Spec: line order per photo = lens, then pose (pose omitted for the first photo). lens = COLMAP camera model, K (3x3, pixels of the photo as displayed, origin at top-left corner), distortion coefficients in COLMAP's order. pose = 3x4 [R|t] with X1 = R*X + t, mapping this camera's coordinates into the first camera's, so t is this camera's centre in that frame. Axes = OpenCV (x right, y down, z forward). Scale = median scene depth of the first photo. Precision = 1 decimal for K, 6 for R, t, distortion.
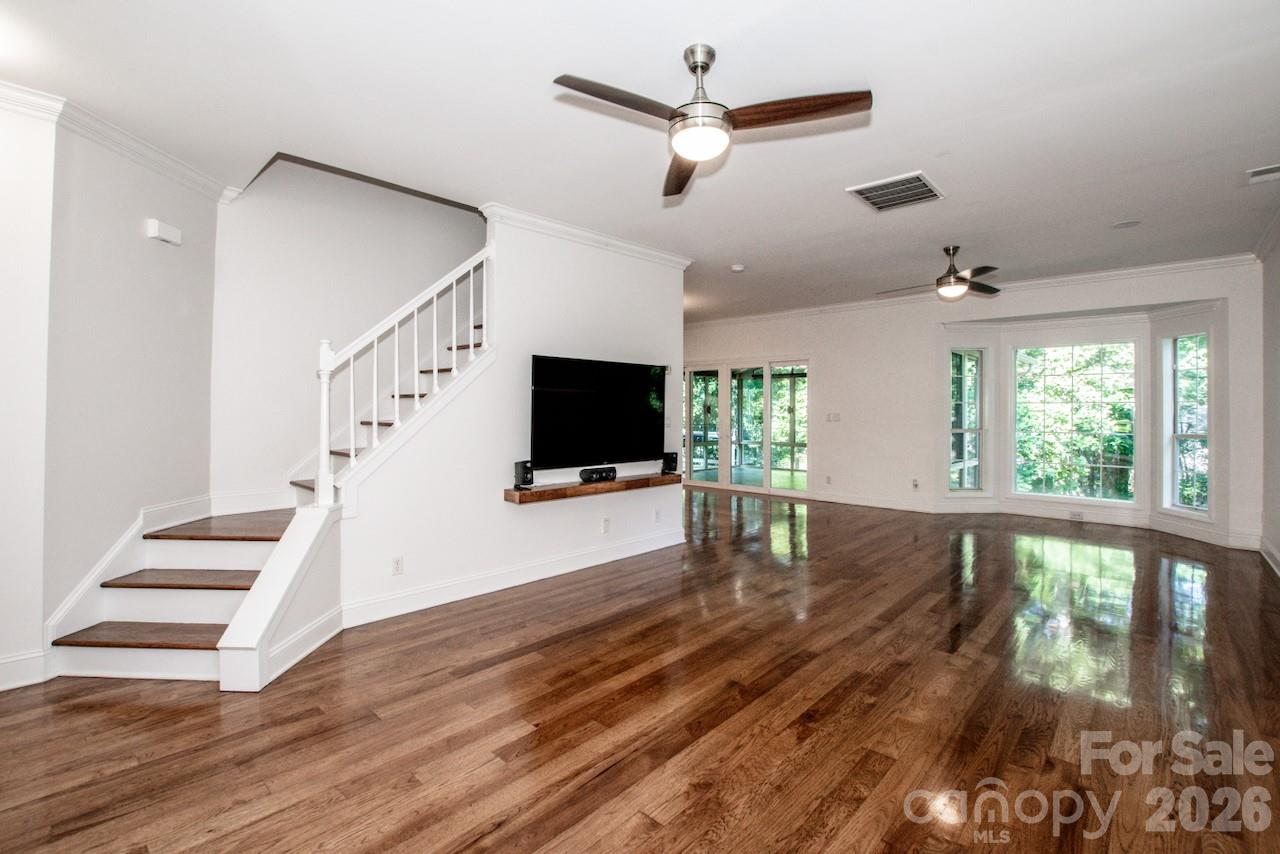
lens RADIAL K [[574.0, 0, 647.7], [0, 574.0, 416.6], [0, 0, 1]] dist [-0.034797, 0.003857]
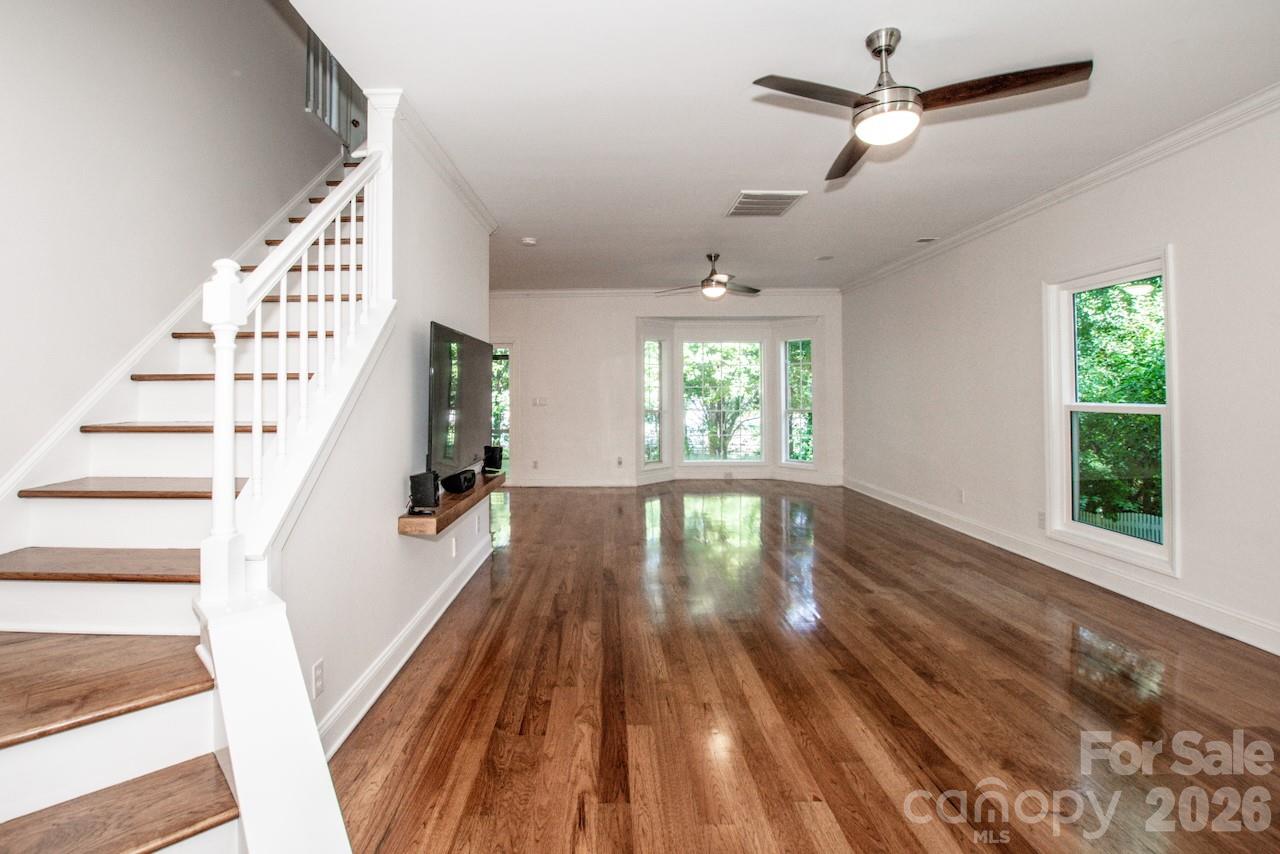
lens RADIAL K [[574.0, 0, 617.1], [0, 574.0, 389.6], [0, 0, 1]] dist [-0.034797, 0.003857]
pose [[0.743274, -0.002177, 0.668984, -0.619772], [0.014282, 0.999818, -0.012615, -0.013231], [-0.668835, 0.018931, 0.743170, 0.399532]]
